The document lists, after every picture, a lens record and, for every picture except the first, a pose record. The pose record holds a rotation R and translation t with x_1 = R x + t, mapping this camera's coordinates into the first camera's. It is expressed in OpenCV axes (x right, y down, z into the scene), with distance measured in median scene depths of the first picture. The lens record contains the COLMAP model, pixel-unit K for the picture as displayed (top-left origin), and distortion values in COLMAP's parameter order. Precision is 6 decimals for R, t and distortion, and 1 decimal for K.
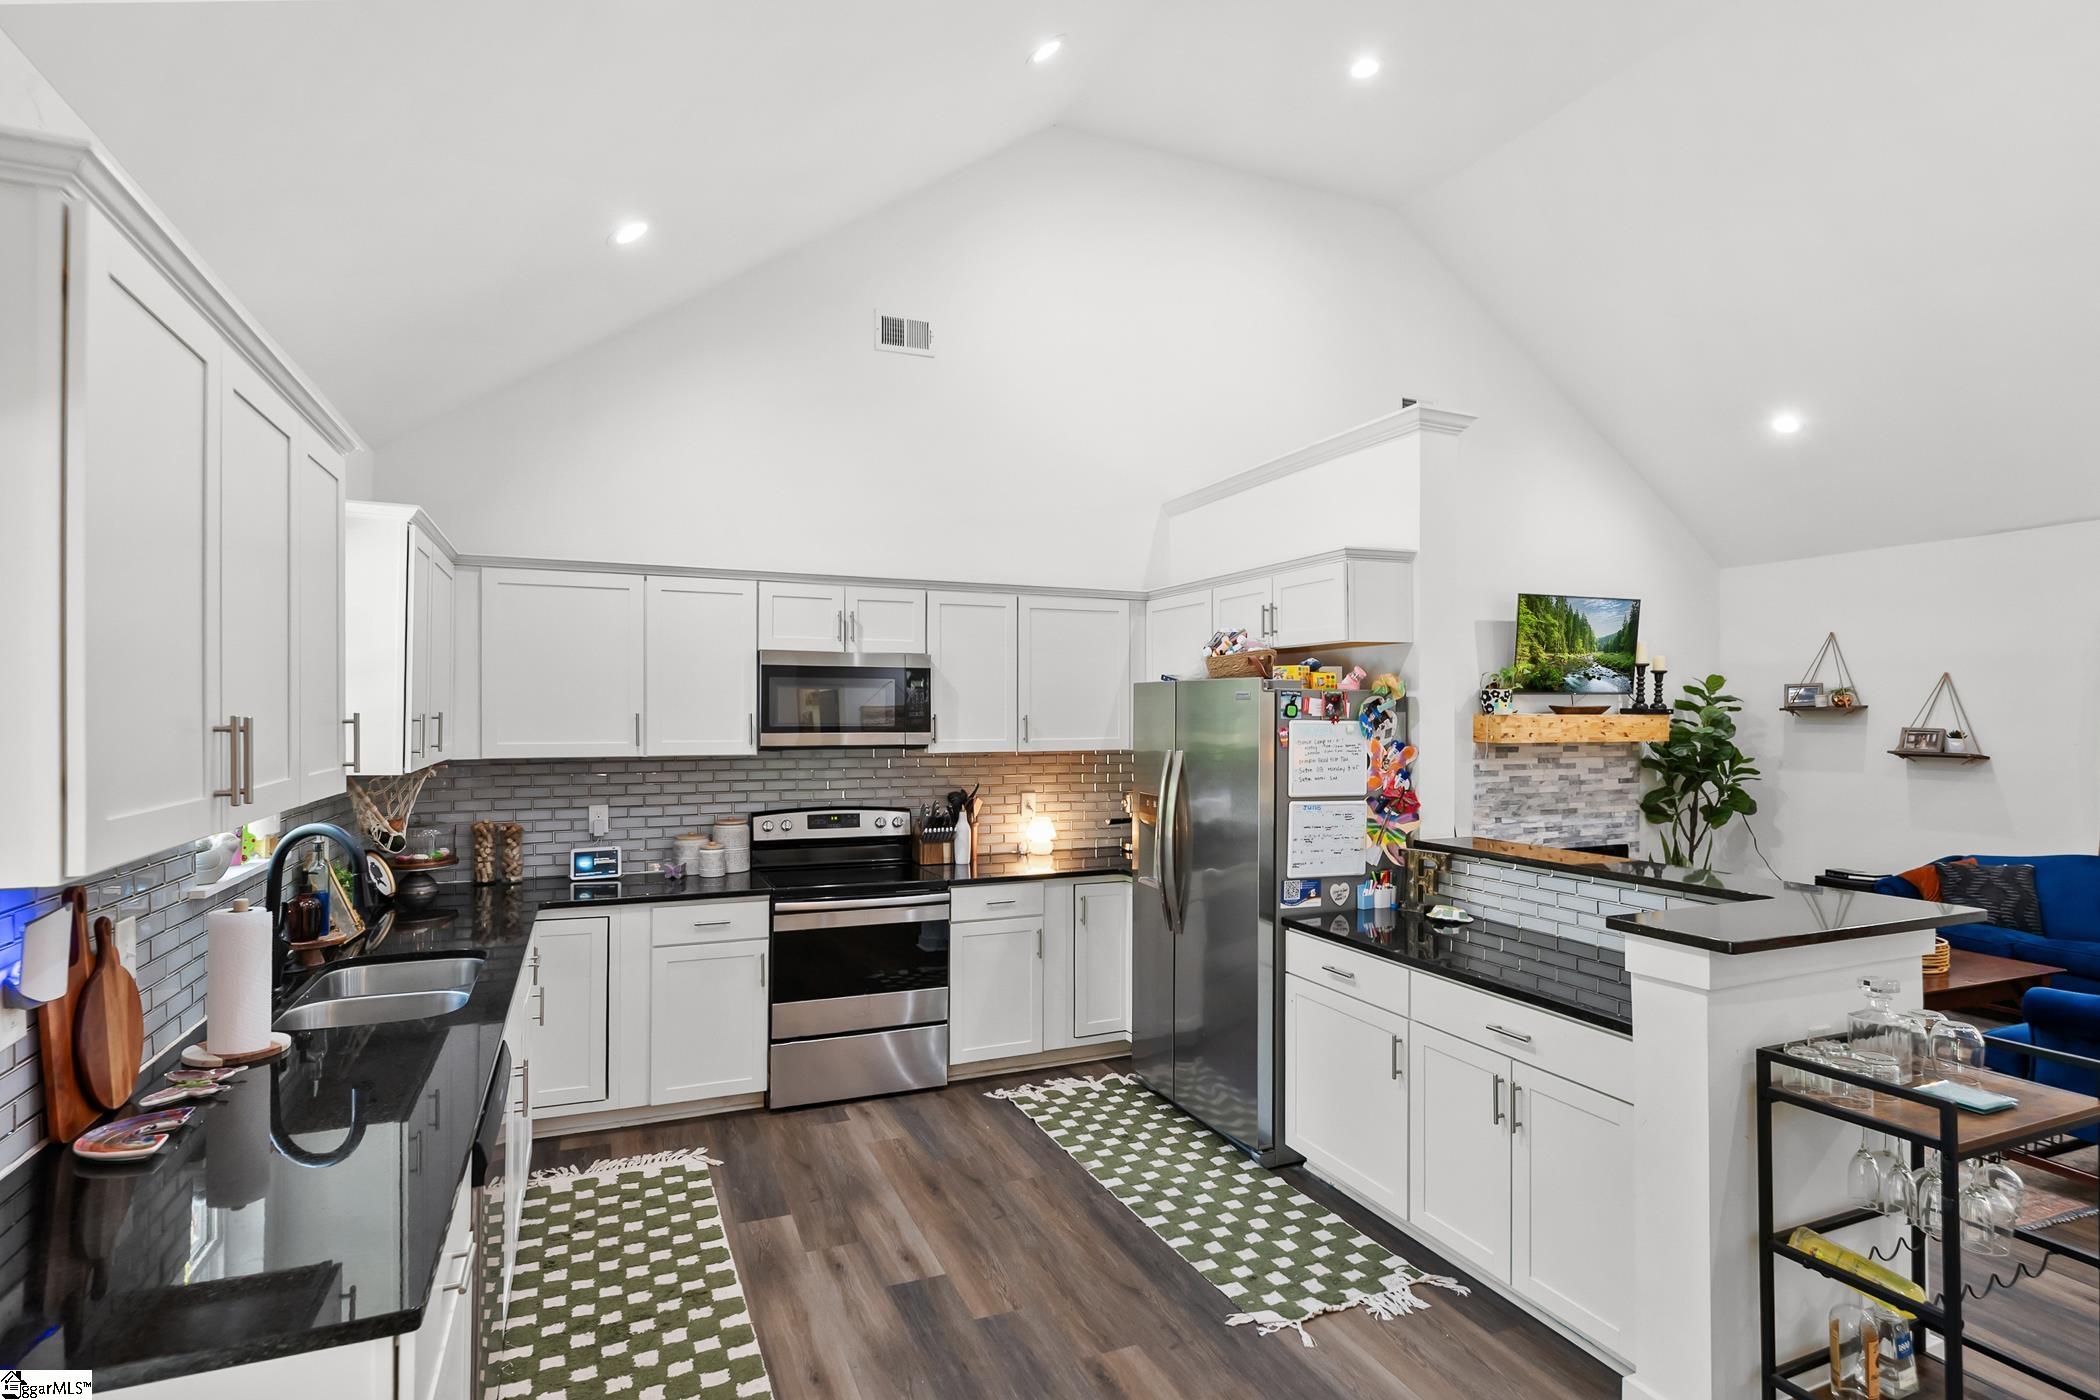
lens RADIAL K [[1034.3, 0, 1044.9], [0, 1034.3, 703.9], [0, 0, 1]] dist [-0.001700, -0.000448]
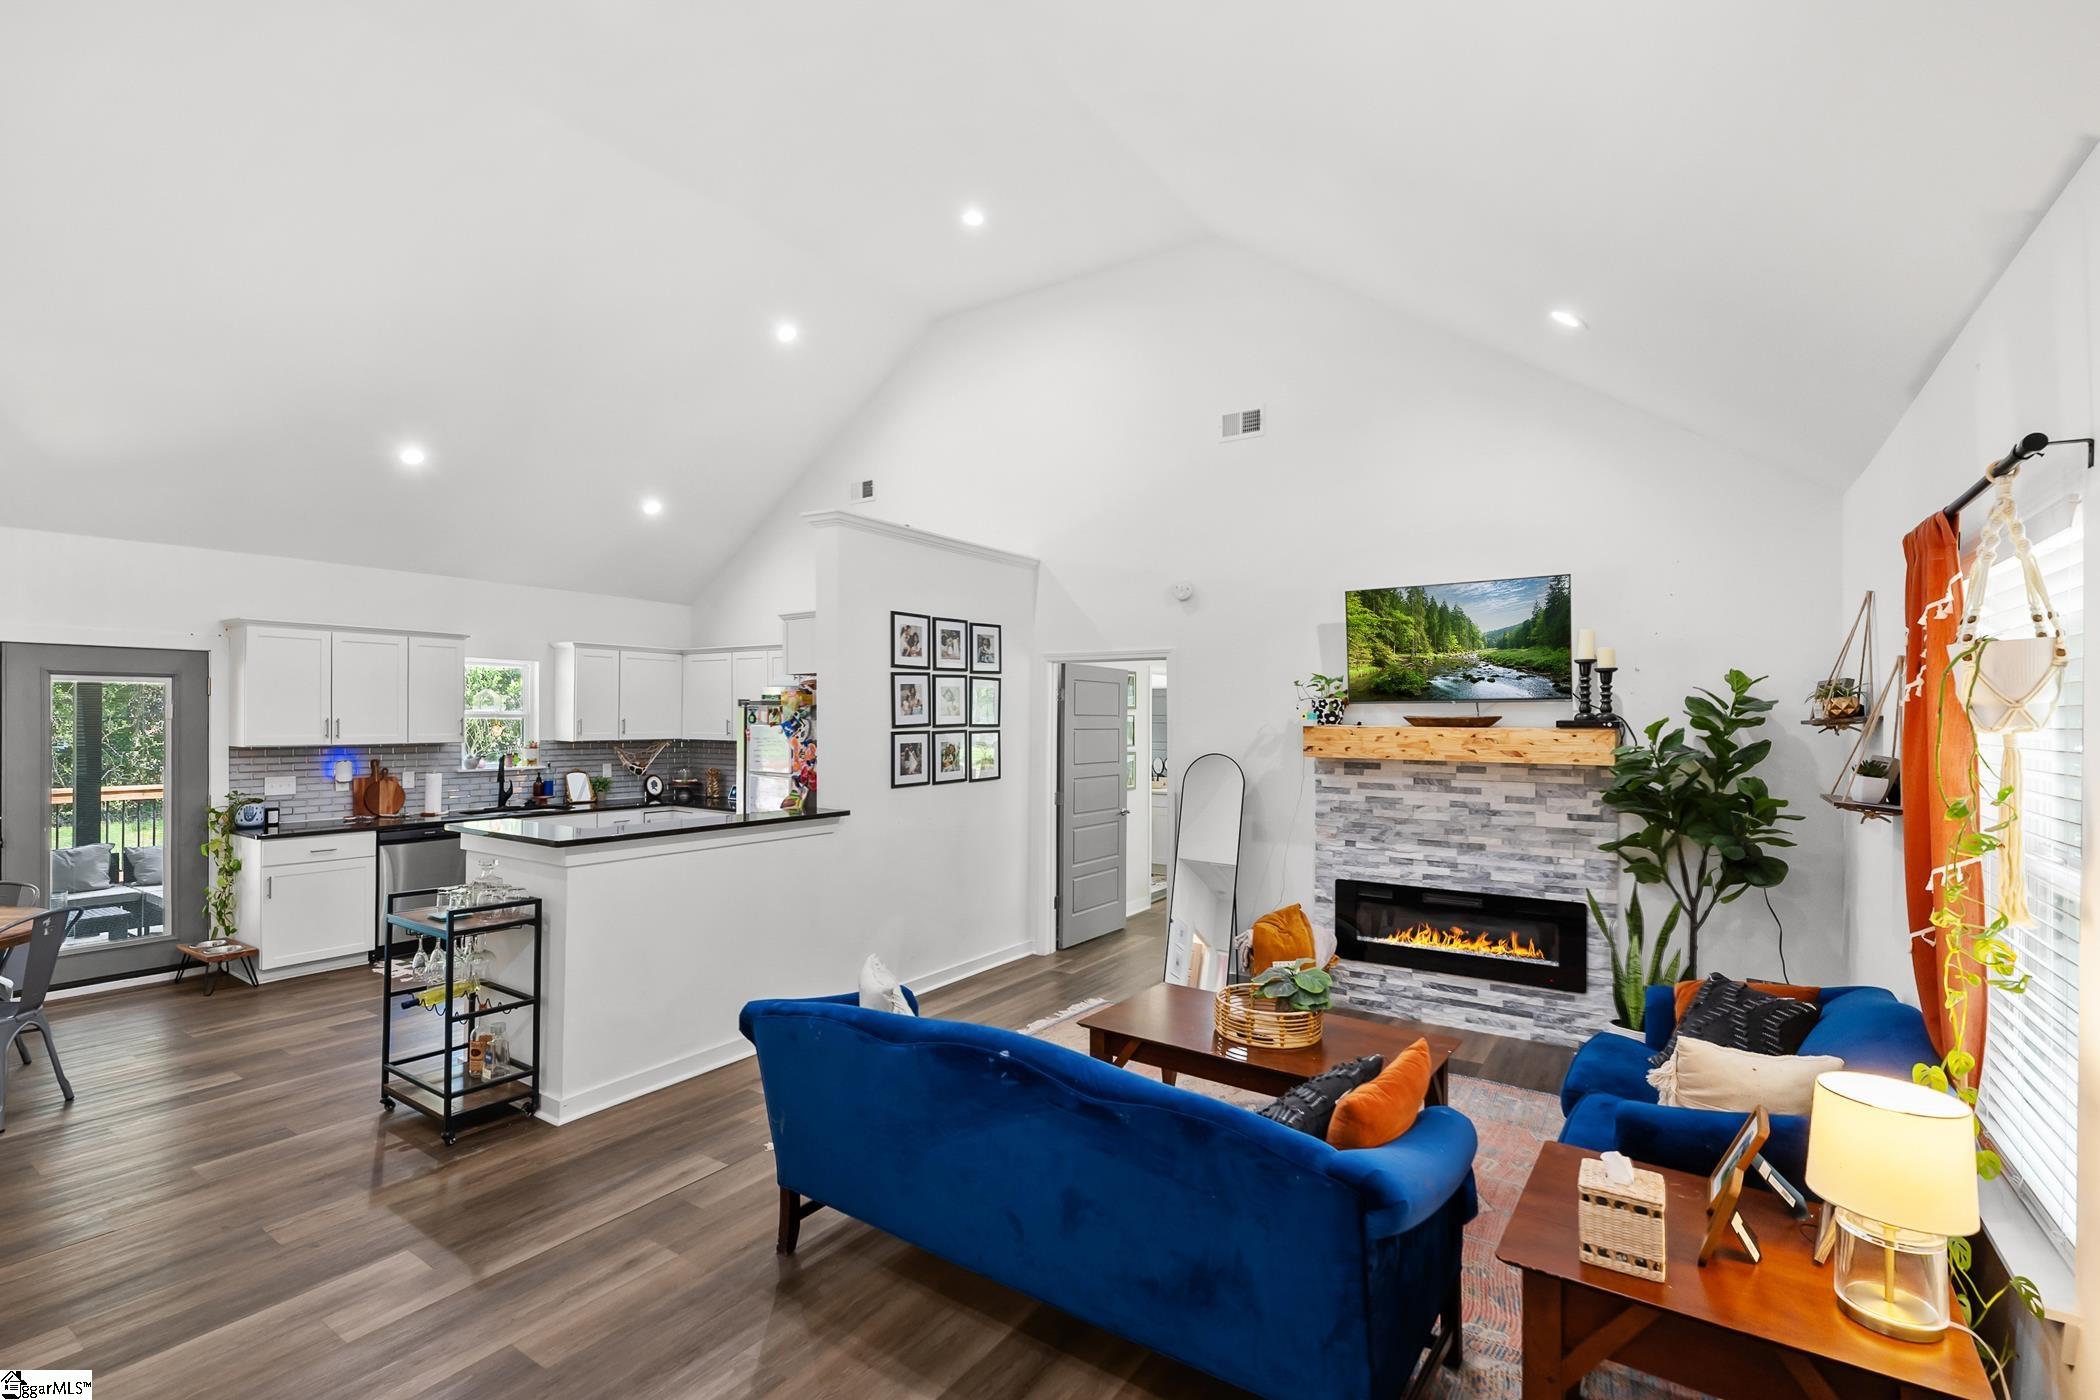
lens RADIAL K [[959.4, 0, 1050.4], [0, 959.4, 709.3], [0, 0, 1]] dist [-0.001159, -0.000096]
pose [[0.535263, -0.006508, -0.844660, 1.533166], [0.000159, 0.999971, -0.007604, 0.002648], [0.844685, 0.003936, 0.535249, 0.502563]]
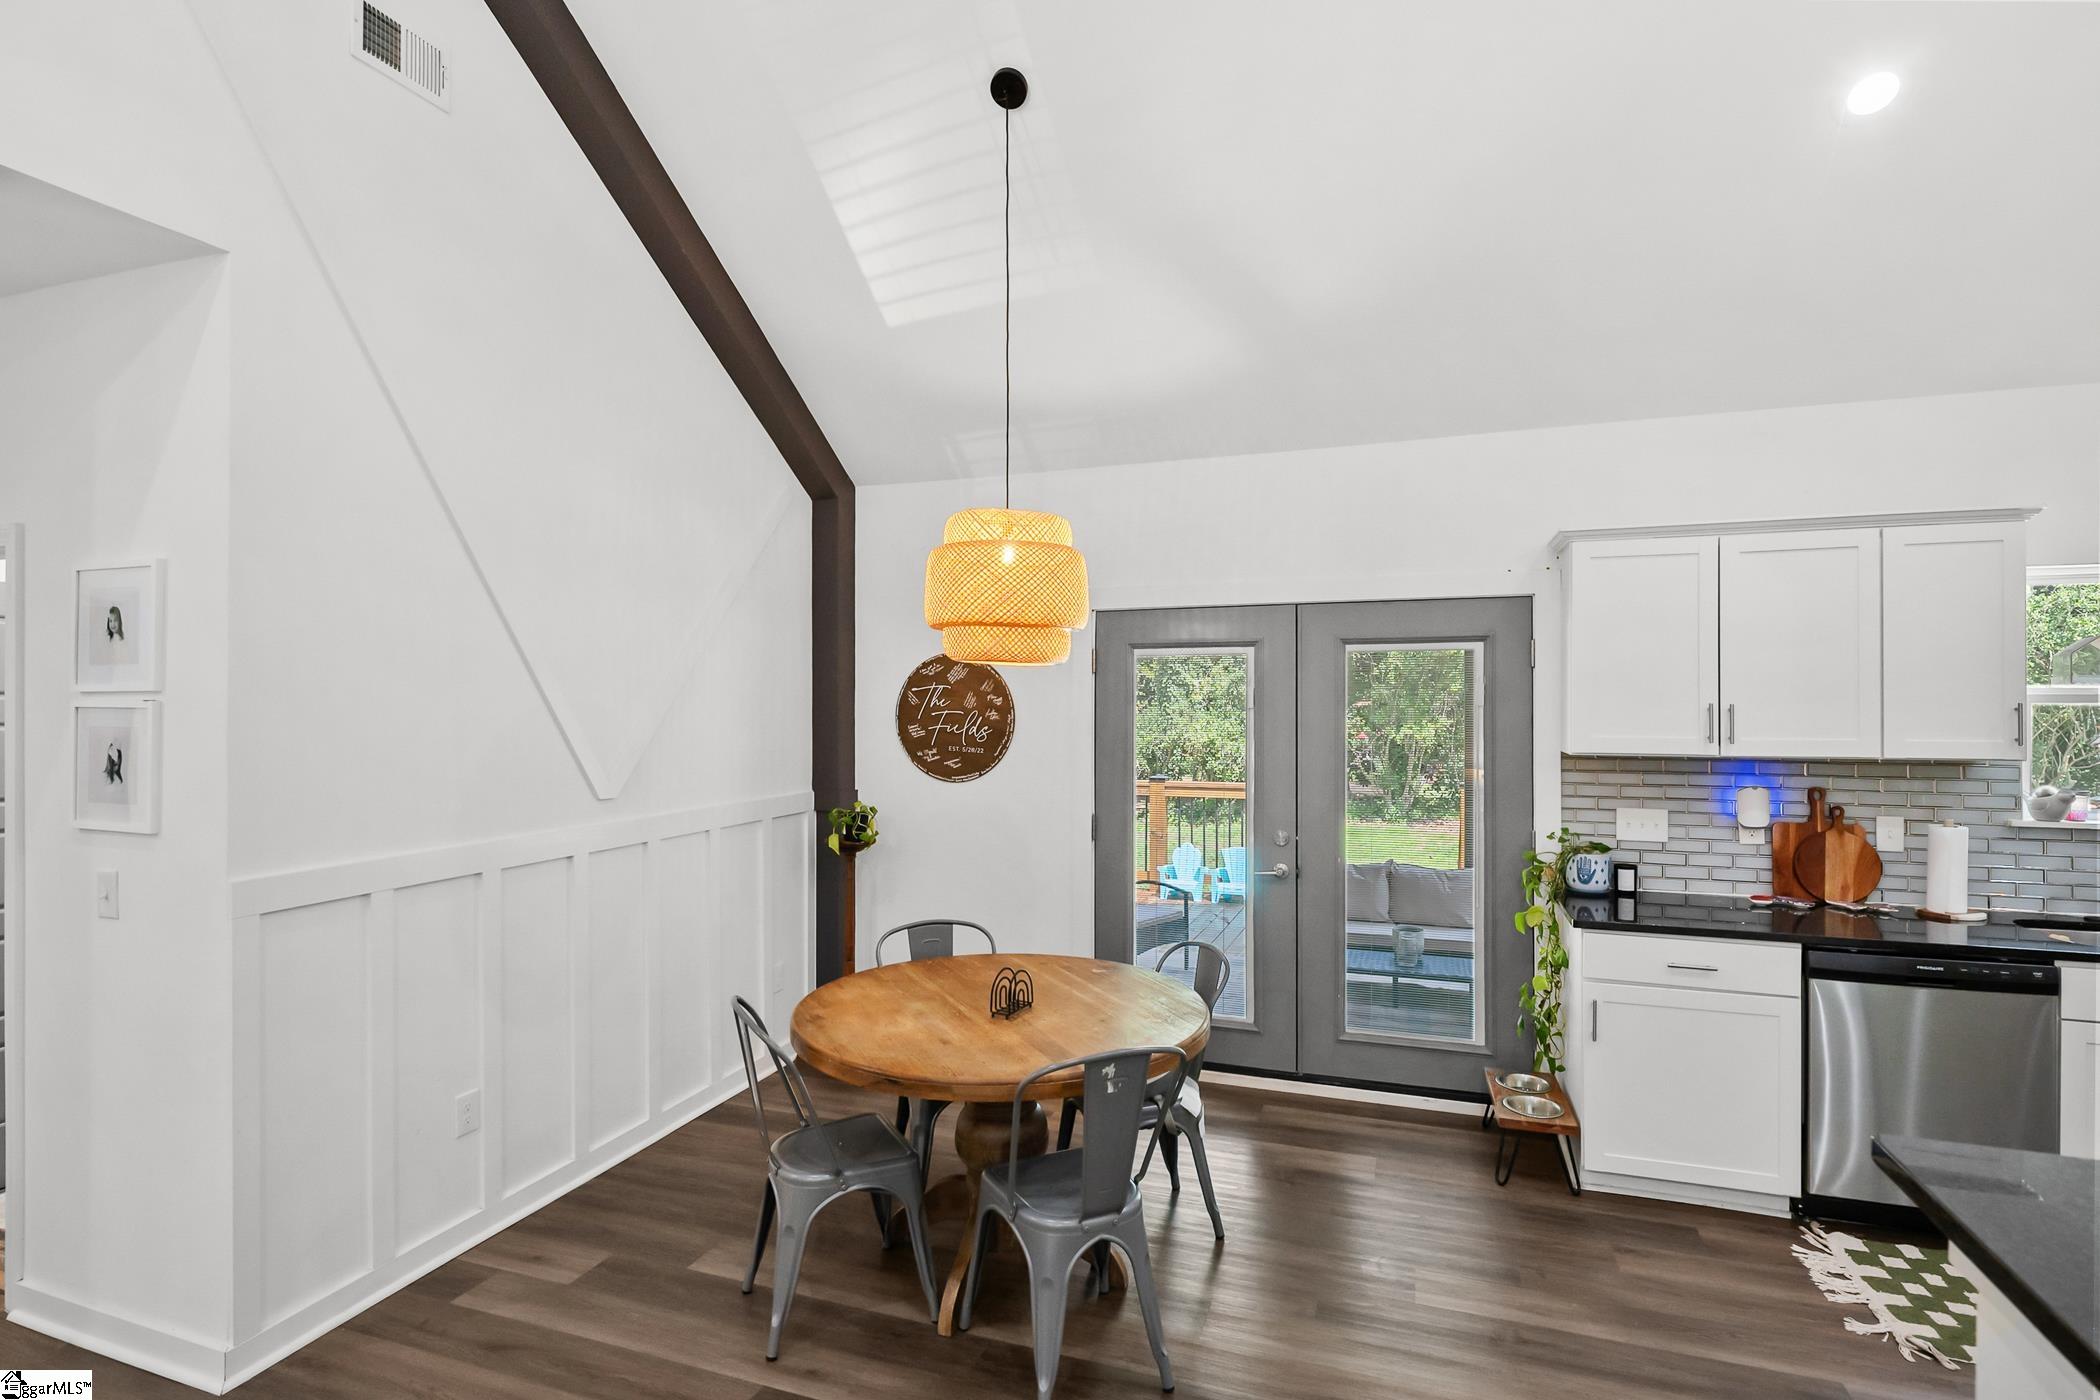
lens RADIAL K [[1034.3, 0, 1044.9], [0, 1034.3, 703.9], [0, 0, 1]] dist [-0.001700, -0.000448]
pose [[-0.690526, -0.002308, -0.723304, 0.660756], [0.001224, 0.999990, -0.004359, 0.007571], [0.723306, -0.003896, -0.690516, 0.536063]]
